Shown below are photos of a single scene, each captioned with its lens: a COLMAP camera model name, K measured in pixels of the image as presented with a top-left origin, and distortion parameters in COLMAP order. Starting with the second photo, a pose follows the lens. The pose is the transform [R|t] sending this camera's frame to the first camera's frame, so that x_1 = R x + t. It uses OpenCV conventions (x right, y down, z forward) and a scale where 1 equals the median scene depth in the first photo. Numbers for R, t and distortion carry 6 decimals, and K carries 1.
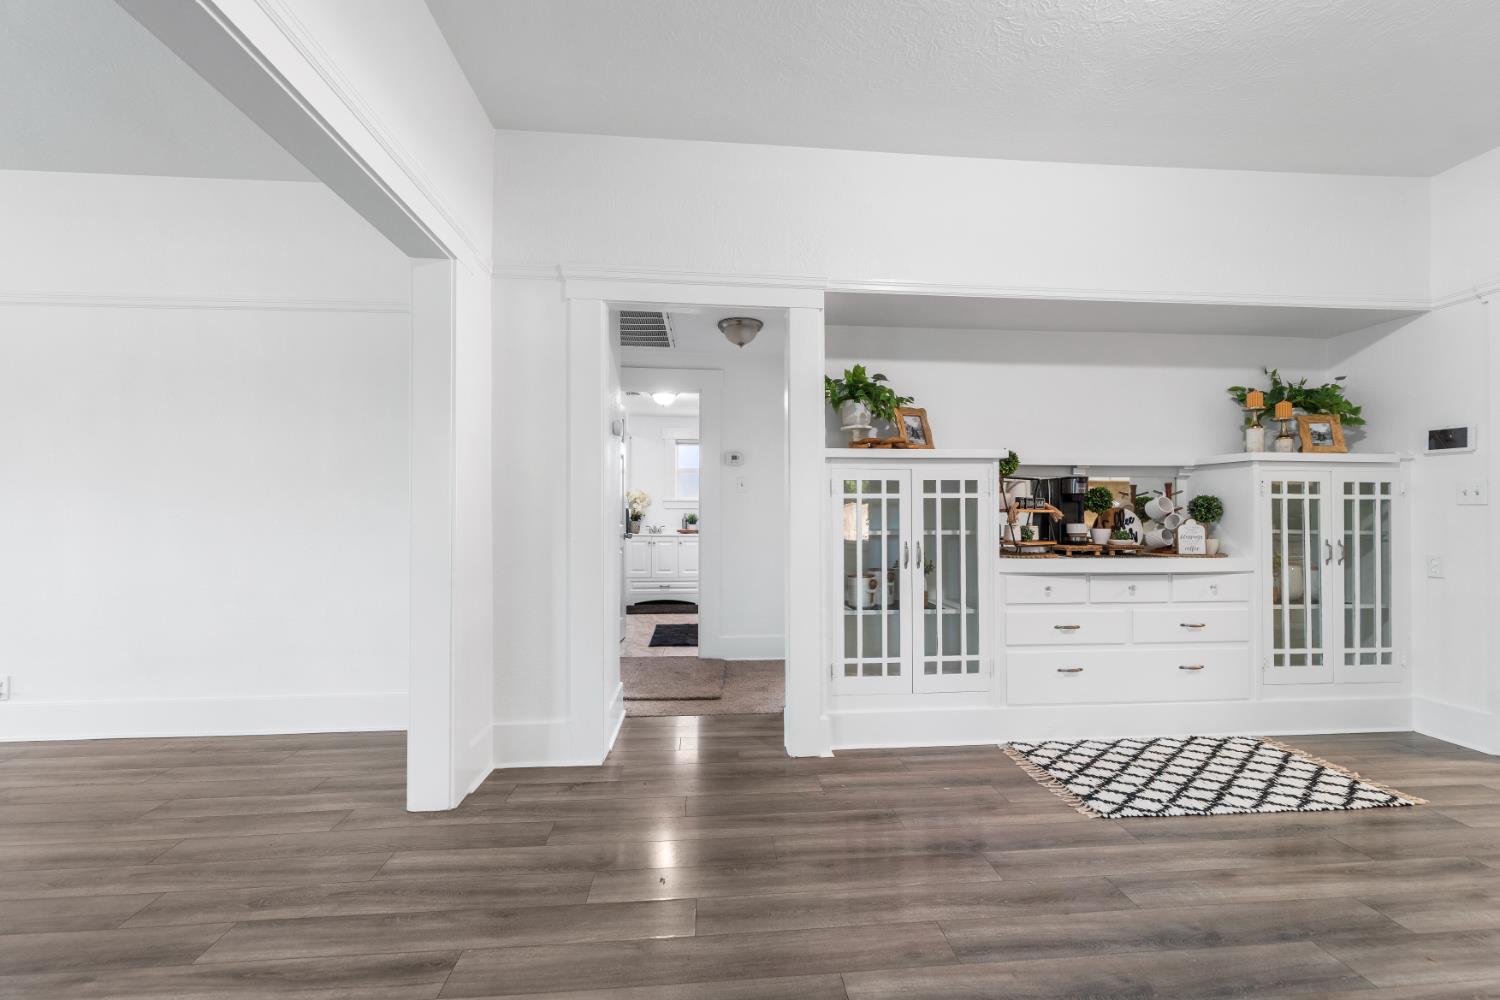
lens RADIAL K [[608.1, 0, 754.1], [0, 608.1, 500.3], [0, 0, 1]] dist [0.000322, -0.000099]
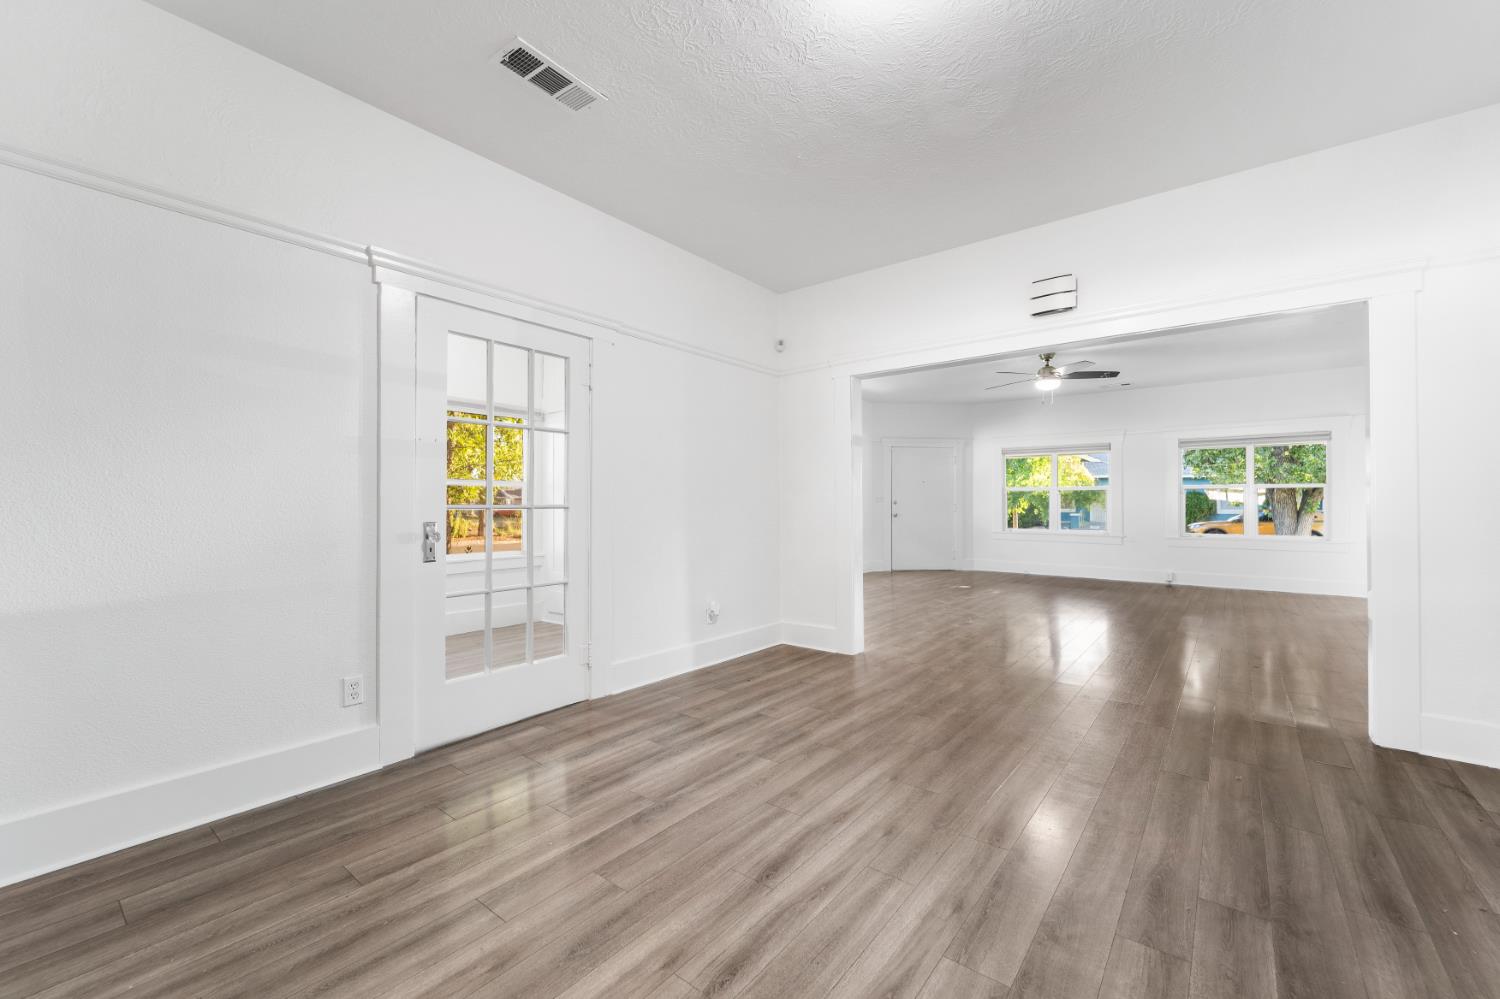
lens RADIAL K [[608.1, 0, 754.1], [0, 608.1, 499.8], [0, 0, 1]] dist [0.000322, -0.000099]
pose [[-0.683651, -0.004614, -0.729794, 0.990671], [0.011661, 0.999783, -0.017245, 0.016438], [0.729716, -0.020300, -0.683449, 0.733415]]
